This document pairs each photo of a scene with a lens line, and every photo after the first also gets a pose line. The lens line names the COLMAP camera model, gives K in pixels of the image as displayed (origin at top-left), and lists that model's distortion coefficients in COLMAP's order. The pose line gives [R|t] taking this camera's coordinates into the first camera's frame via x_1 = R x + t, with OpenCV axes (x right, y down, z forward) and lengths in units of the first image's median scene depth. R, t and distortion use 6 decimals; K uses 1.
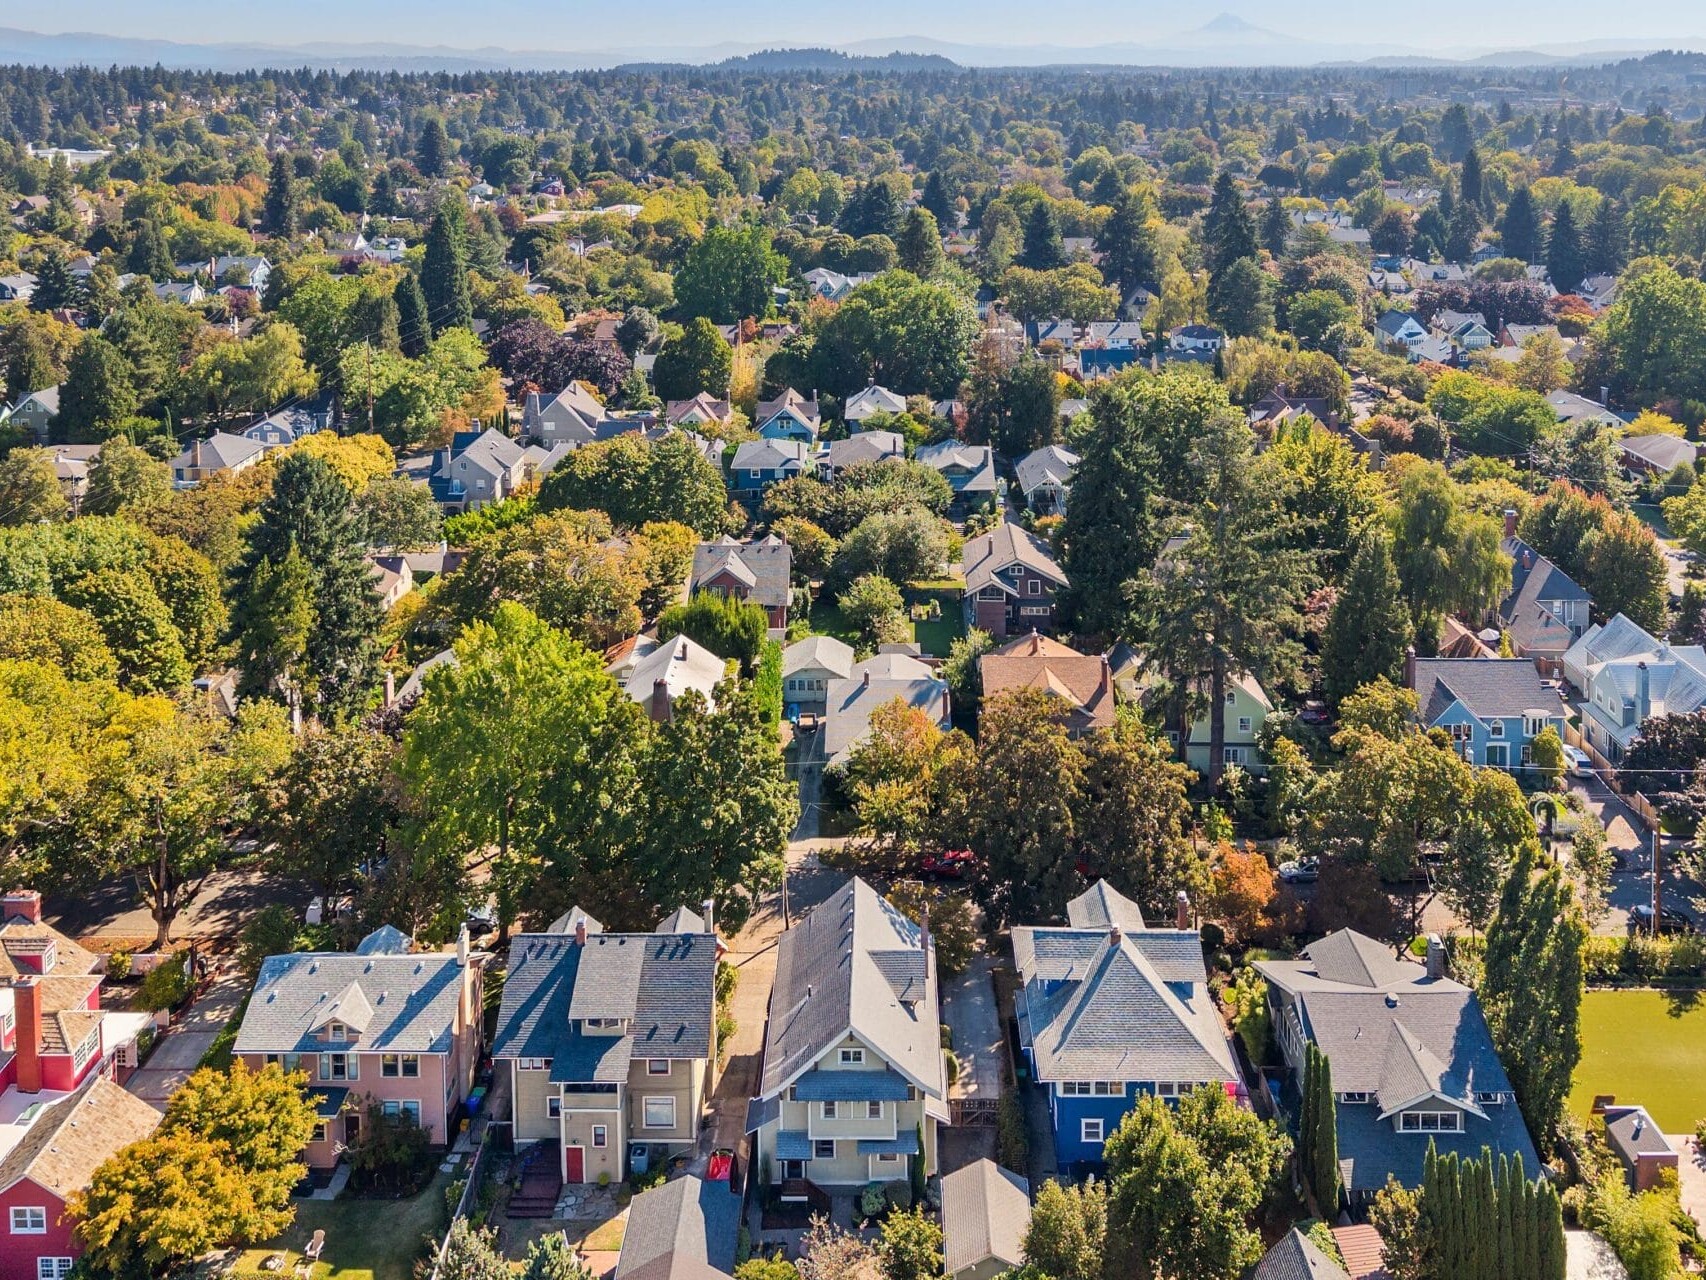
lens RADIAL K [[1428.8, 0, 861.4], [0, 1428.8, 100.9], [0, 0, 1]] dist [0.065327, -0.059862]
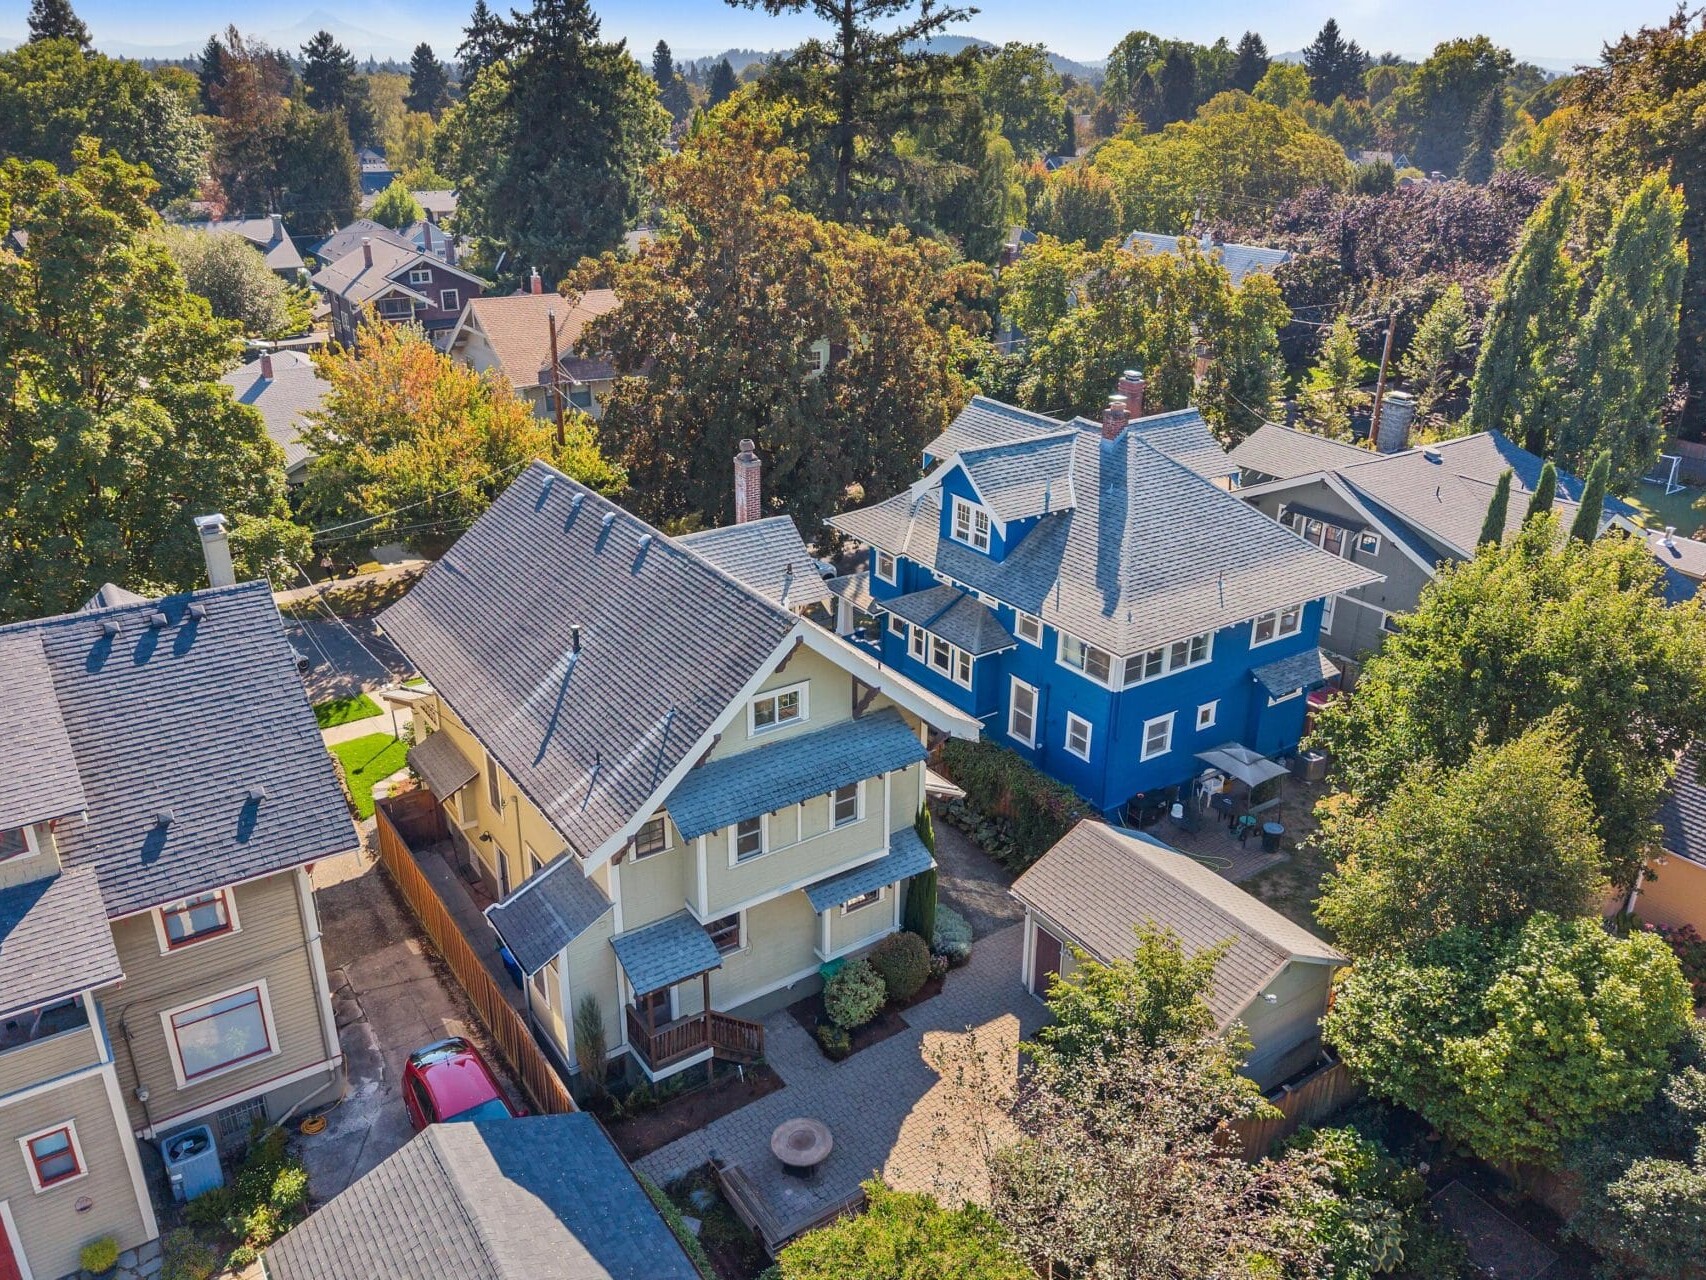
lens RADIAL K [[1301.0, 0, 857.2], [0, 1301.0, 630.3], [0, 0, 1]] dist [0.049737, -0.051745]
pose [[0.819971, -0.210767, 0.532189, -0.162020], [0.003653, 0.931649, 0.363340, 0.493514], [-0.572394, -0.295984, 0.764695, 0.703287]]
